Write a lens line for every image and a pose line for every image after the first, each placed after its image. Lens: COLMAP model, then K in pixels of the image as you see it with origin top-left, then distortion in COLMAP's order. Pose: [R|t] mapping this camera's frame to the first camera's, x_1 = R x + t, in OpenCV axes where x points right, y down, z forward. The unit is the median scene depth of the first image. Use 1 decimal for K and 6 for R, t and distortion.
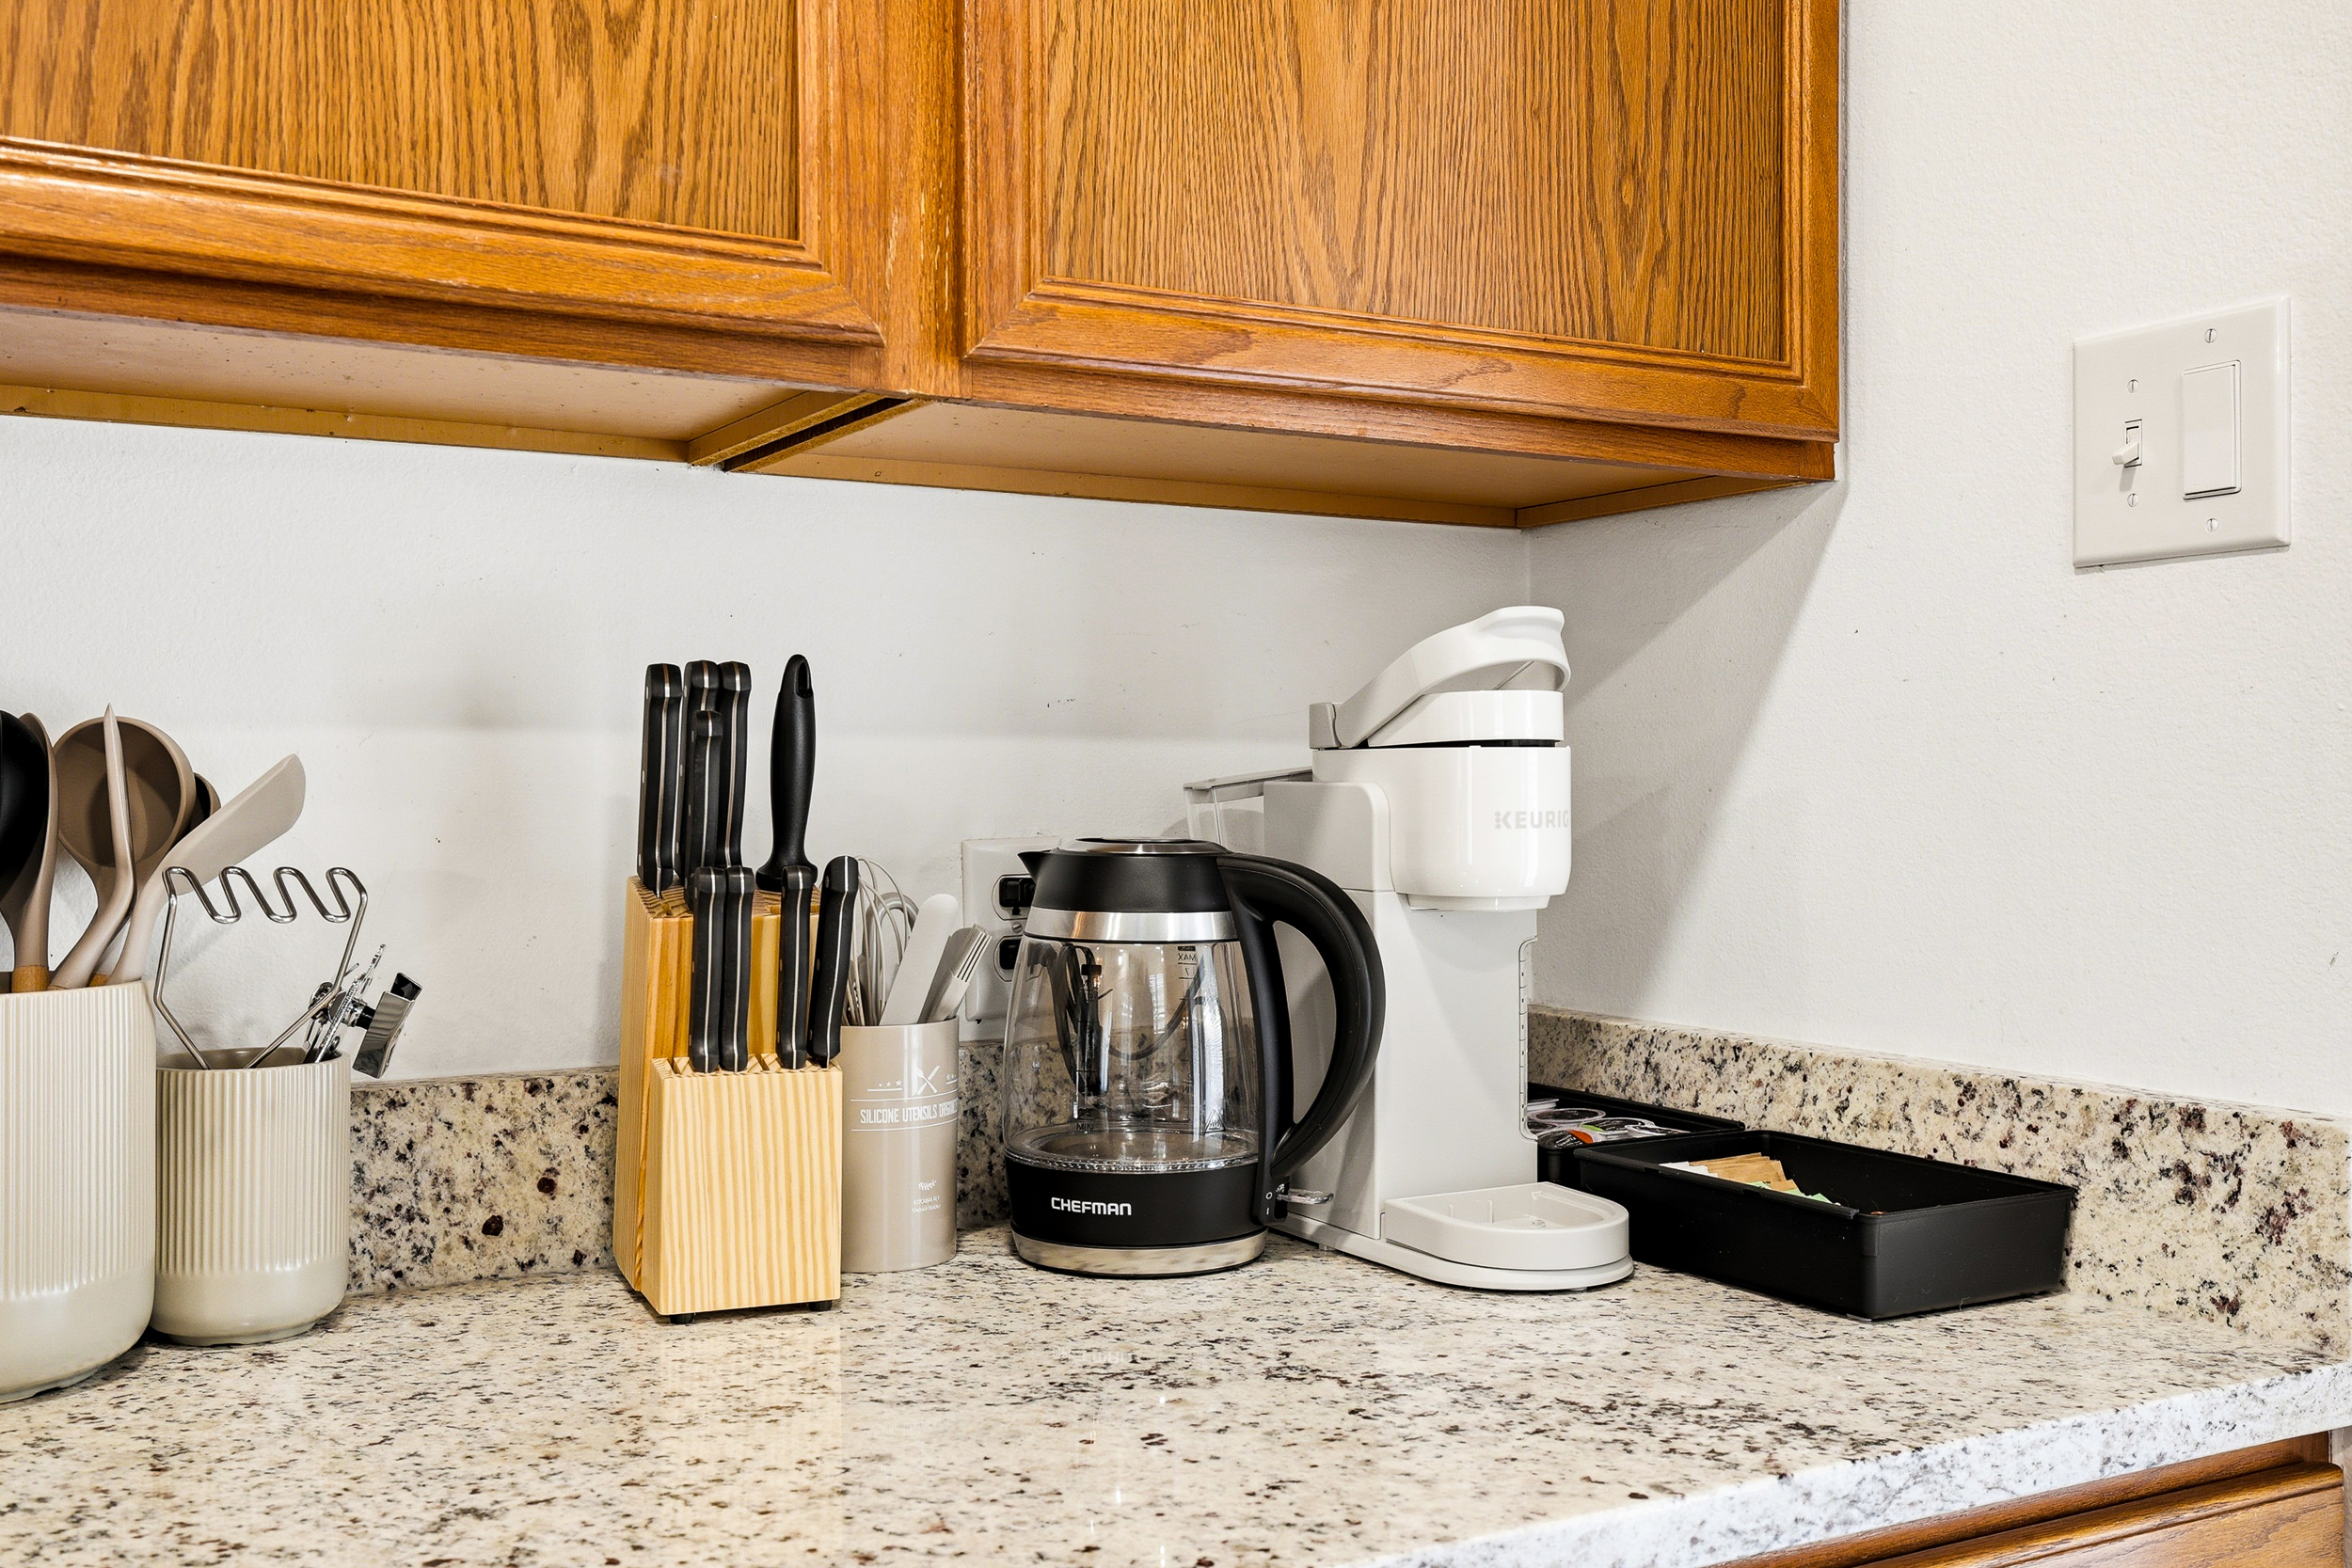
lens RADIAL K [[2230.5, 0, 1171.8], [0, 2230.5, 777.0], [0, 0, 1]] dist [0.043915, 0.001826]
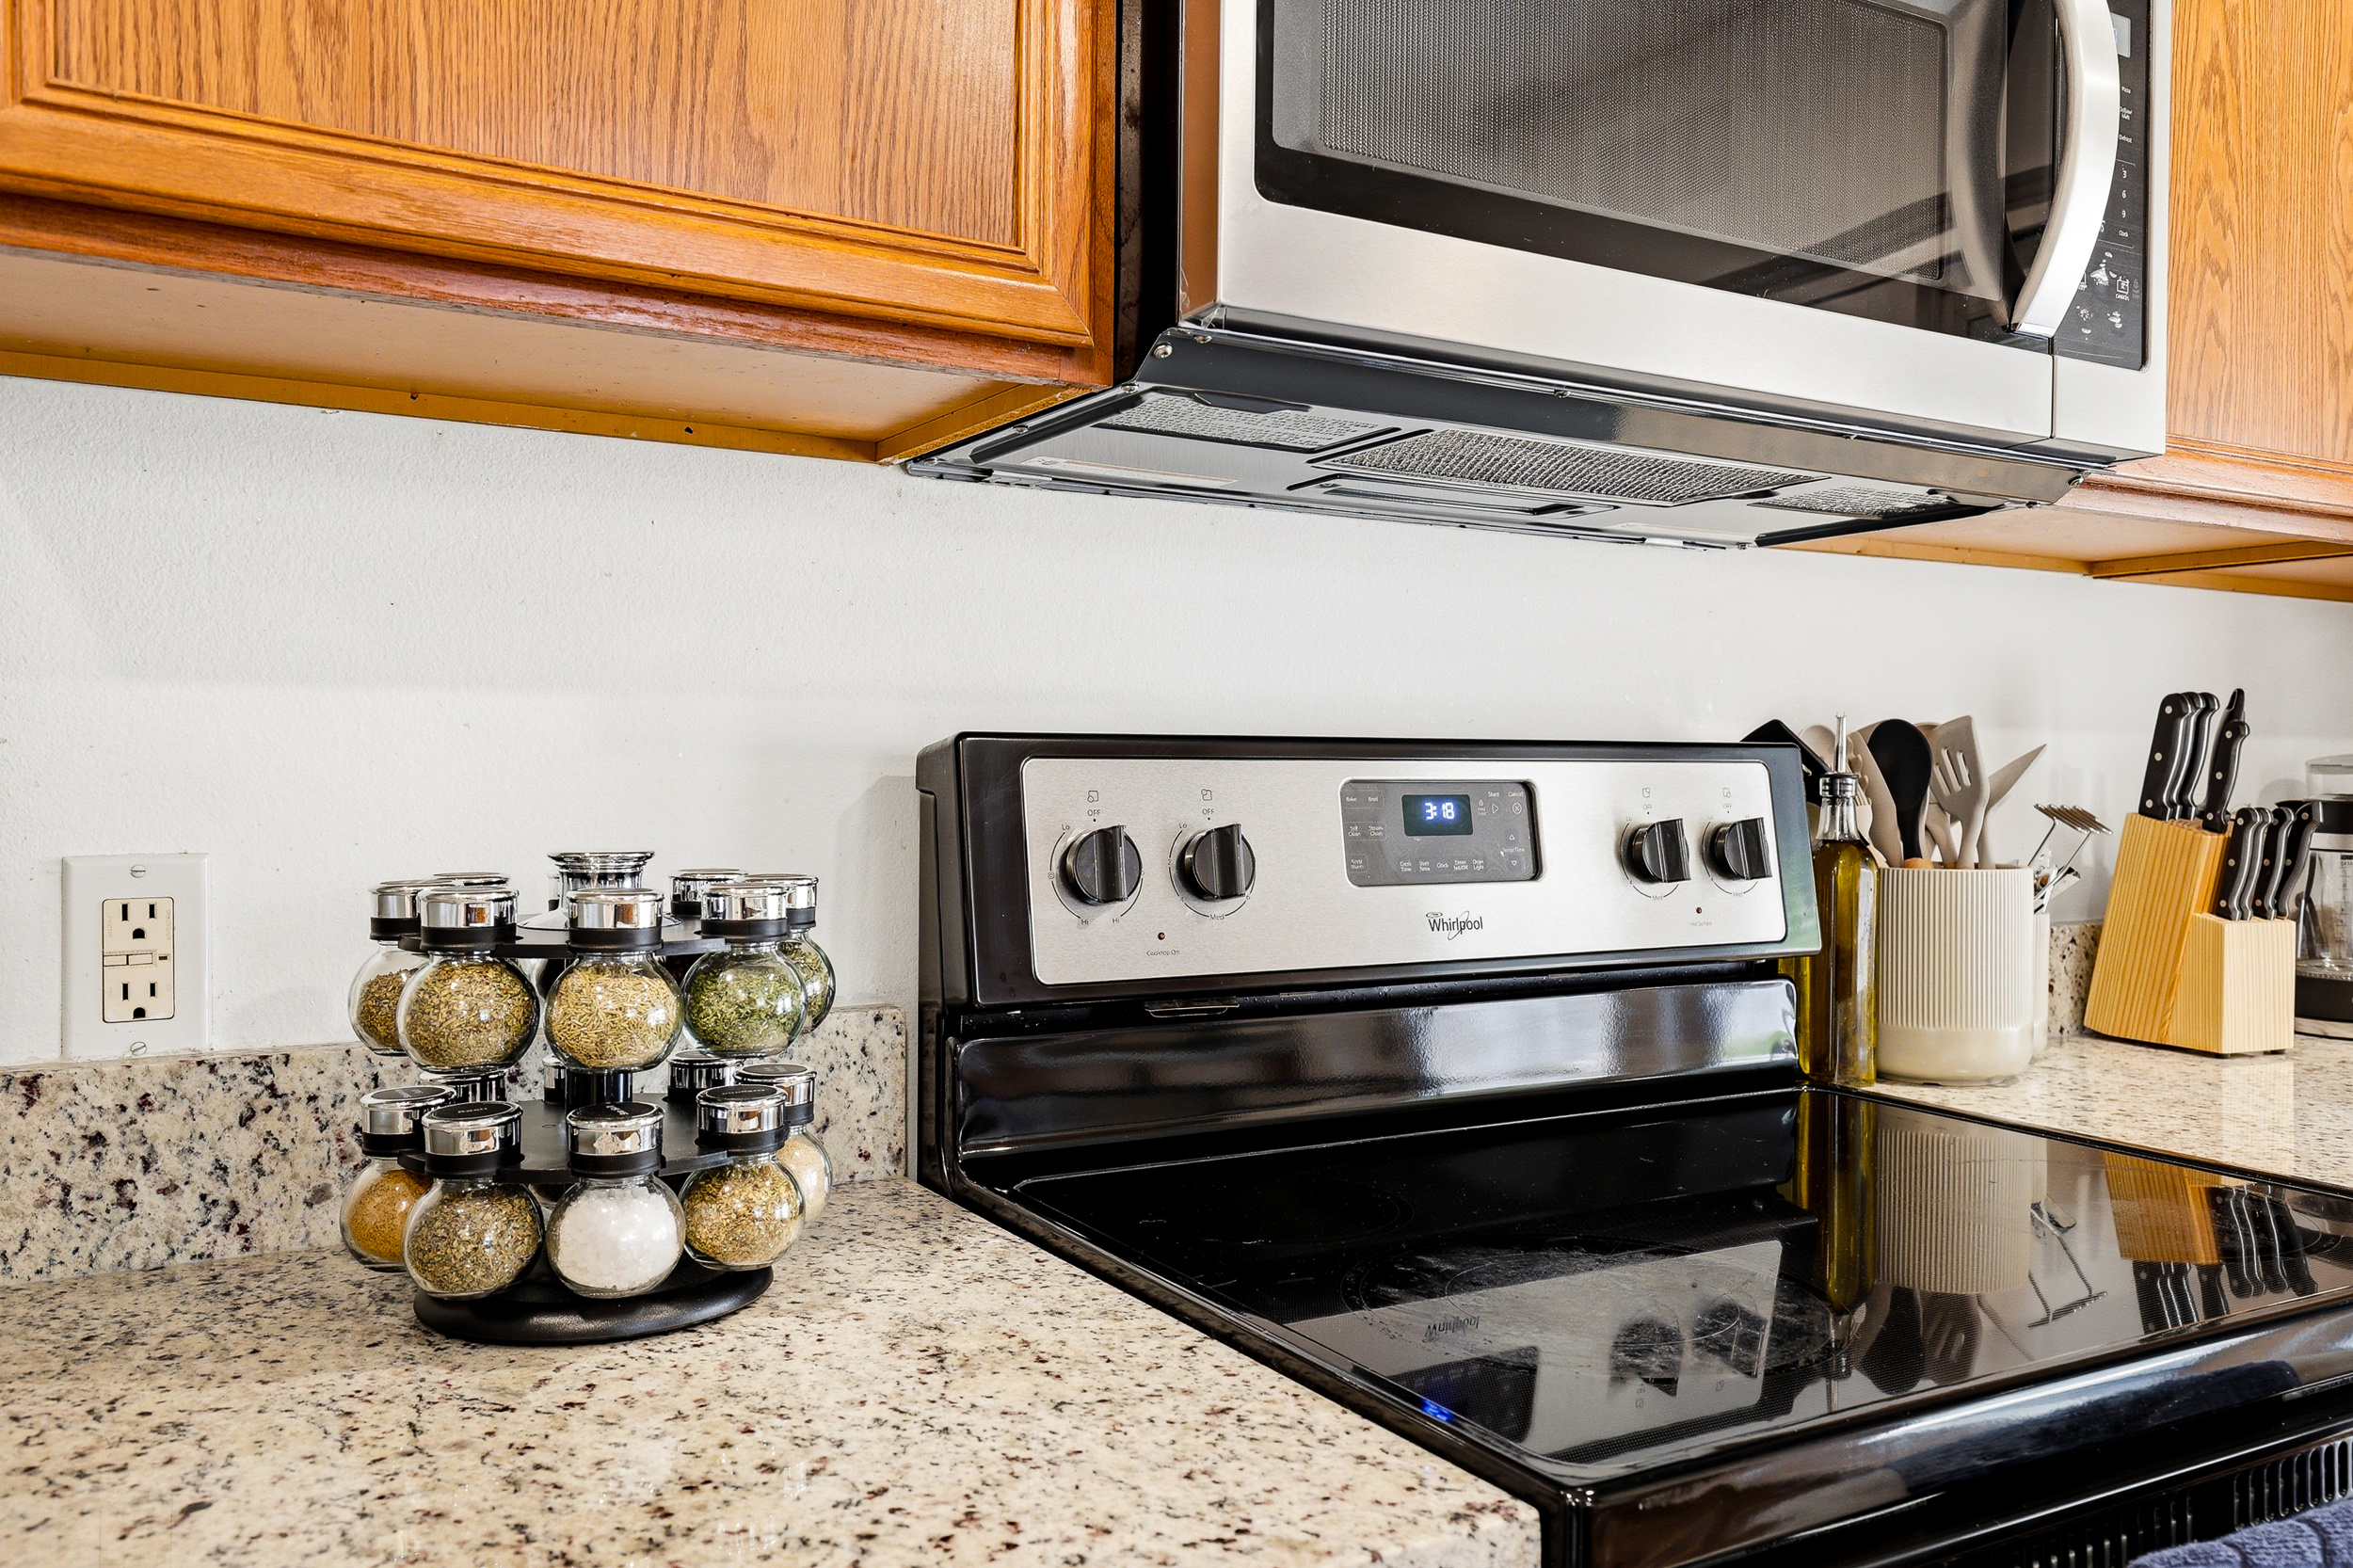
lens RADIAL K [[1798.9, 0, 1176.5], [0, 1798.9, 784.0], [0, 0, 1]] dist [0.007290, 0.004097]
pose [[0.999934, 0.006098, 0.009759, -1.037811], [-0.006252, 0.999855, 0.015830, 0.003880], [-0.009661, -0.015890, 0.999827, -0.430952]]
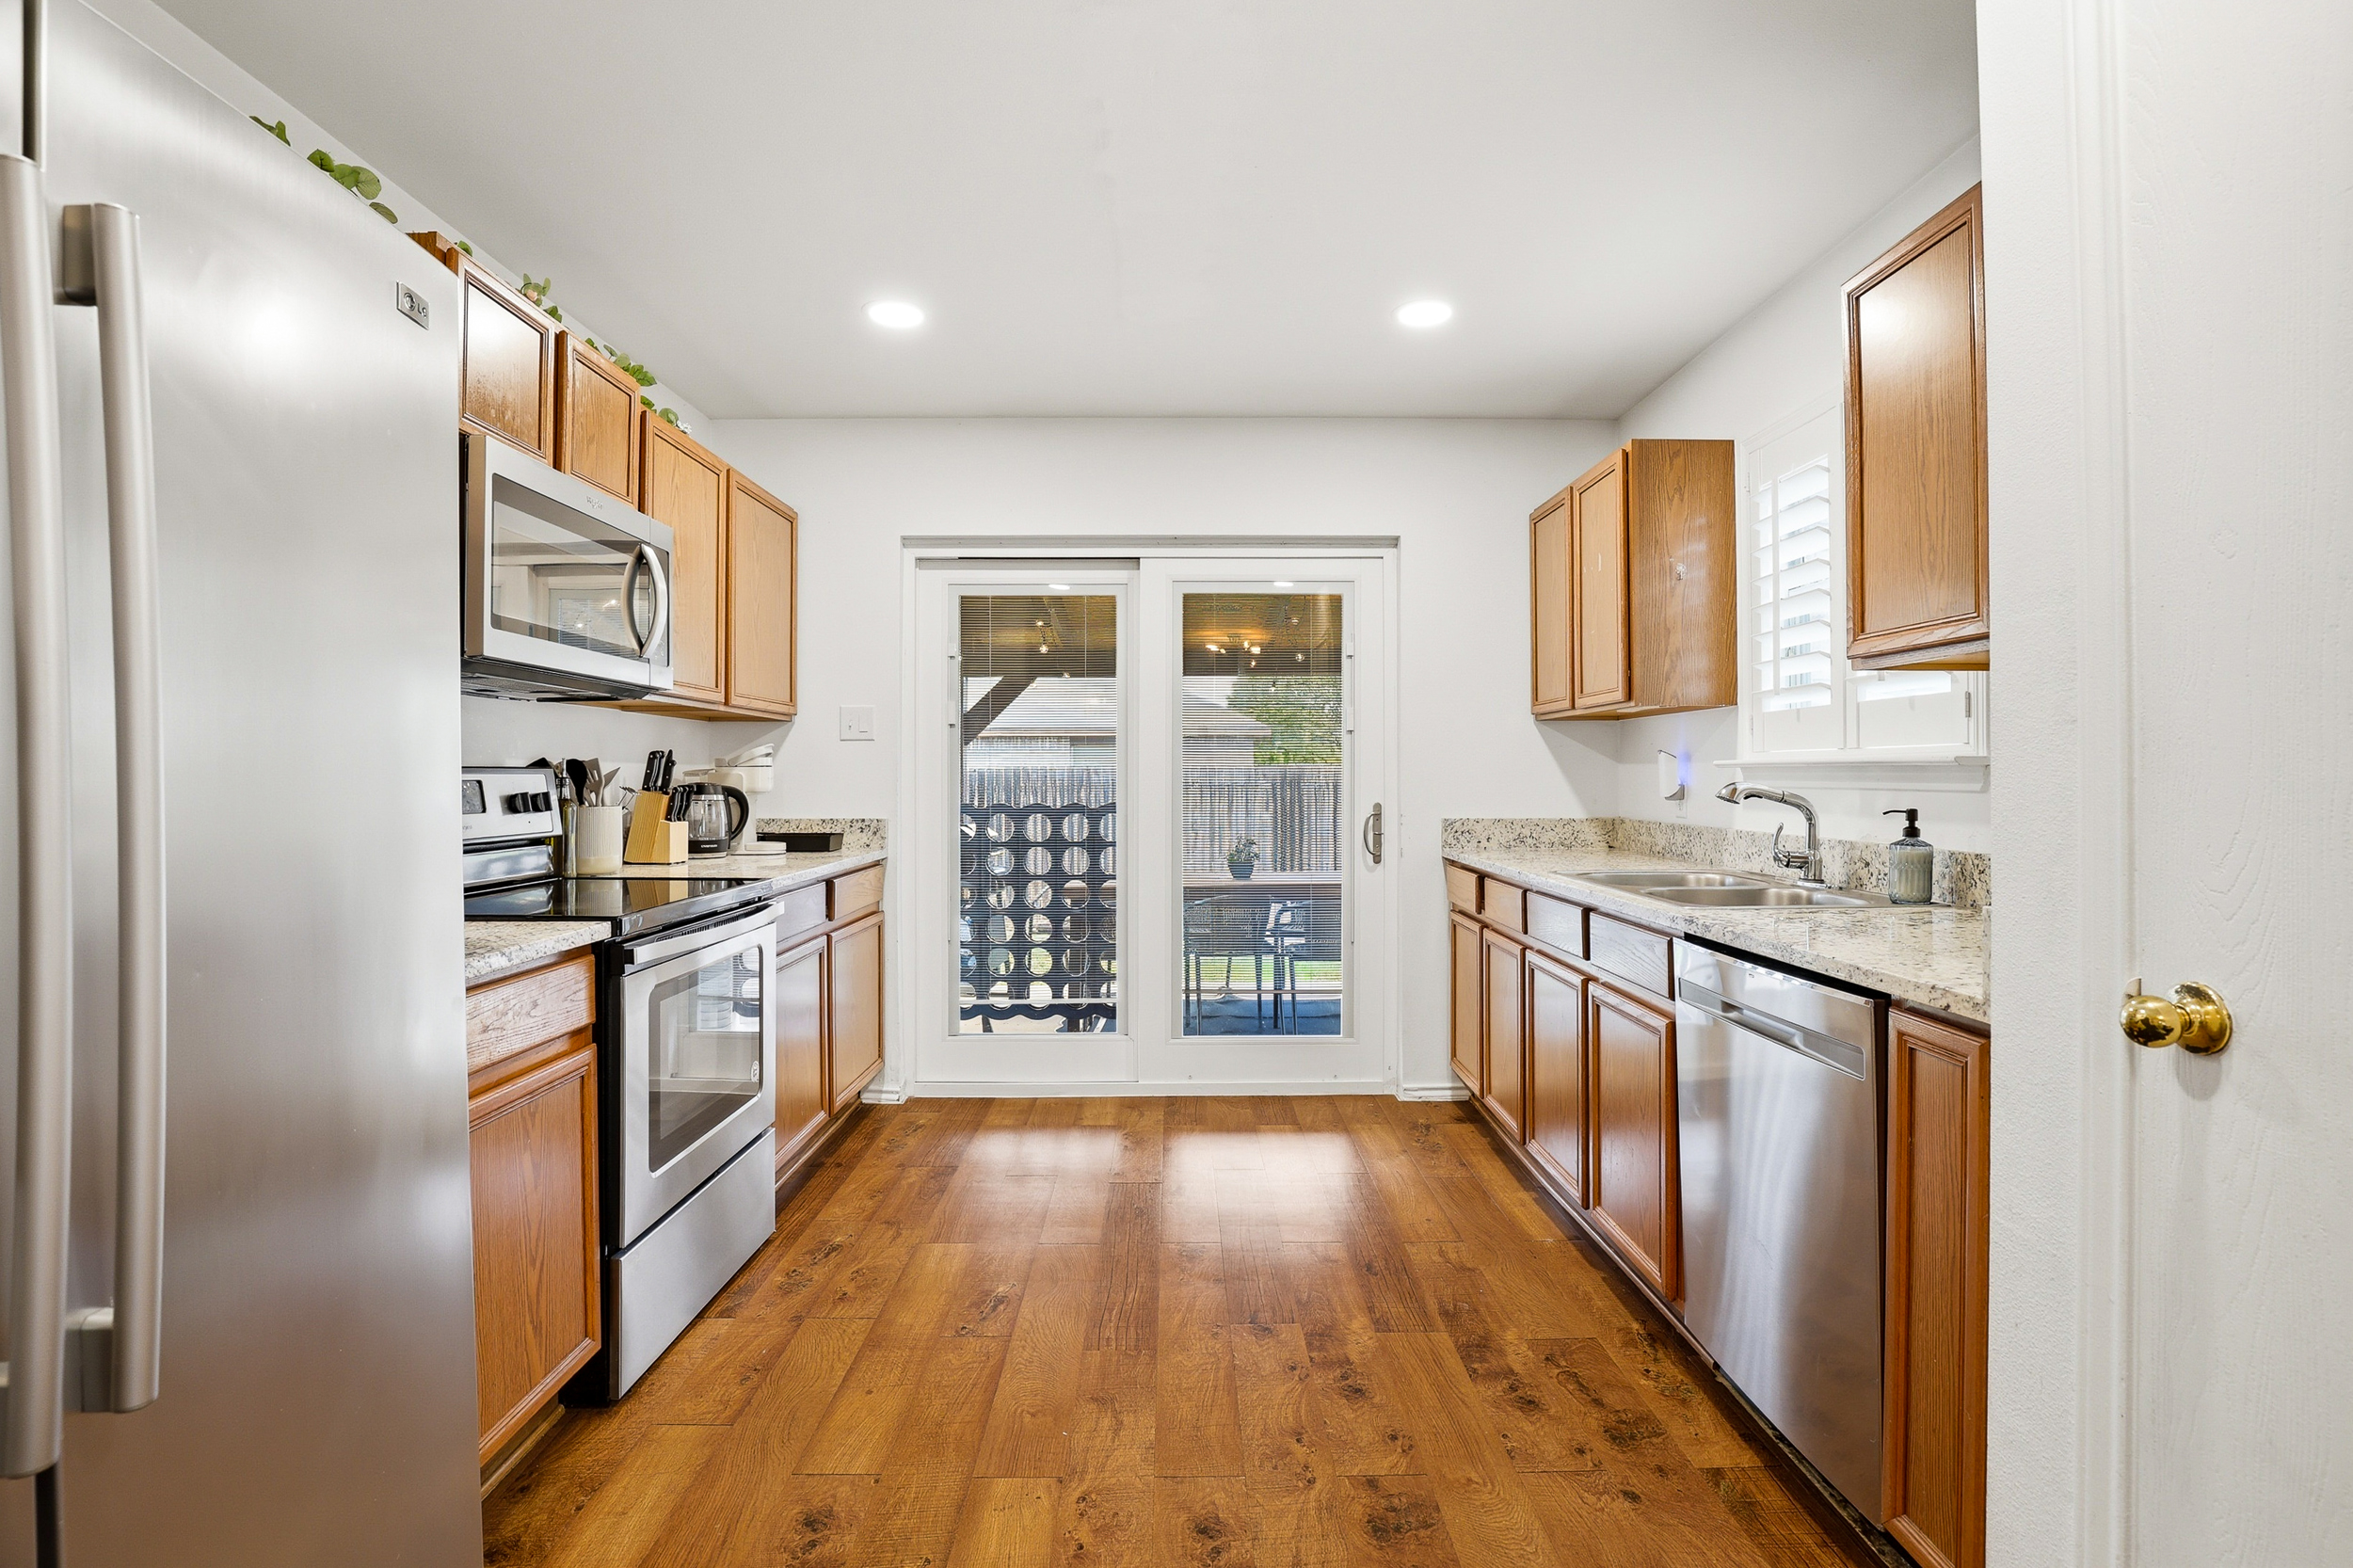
lens RADIAL K [[1109.5, 0, 1175.9], [0, 1109.5, 757.8], [0, 0, 1]] dist [-0.001576, 0.000338]
pose [[0.492709, 0.015236, 0.870061, -1.996877], [-0.006658, 0.999883, -0.013738, -0.004237], [-0.870169, 0.000976, 0.492753, -1.499639]]
